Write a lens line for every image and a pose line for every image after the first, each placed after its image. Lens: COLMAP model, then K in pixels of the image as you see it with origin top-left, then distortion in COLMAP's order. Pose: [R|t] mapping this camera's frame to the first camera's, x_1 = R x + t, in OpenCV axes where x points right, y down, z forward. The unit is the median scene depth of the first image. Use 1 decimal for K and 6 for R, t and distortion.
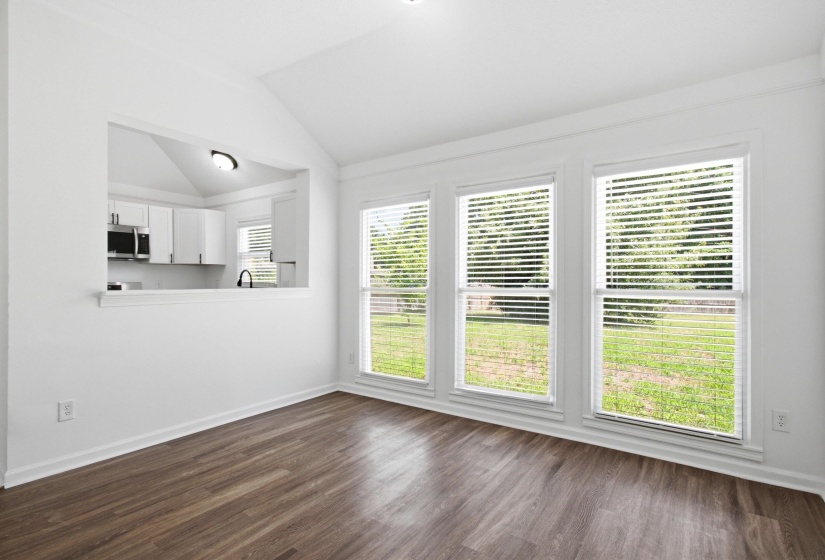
lens RADIAL K [[397.6, 0, 400.3], [0, 397.6, 279.0], [0, 0, 1]] dist [0.002635, 0.000437]
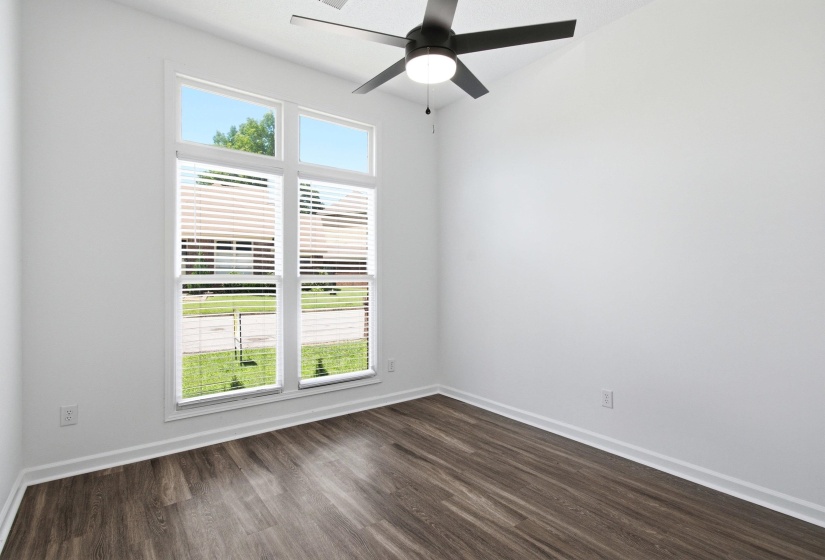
lens RADIAL K [[397.6, 0, 400.3], [0, 397.6, 279.0], [0, 0, 1]] dist [0.002635, 0.000437]
pose [[0.282030, -0.019827, 0.959201, -0.511486], [-0.014766, 0.999578, 0.025003, 0.003103], [-0.959292, -0.021215, 0.281618, 0.399726]]
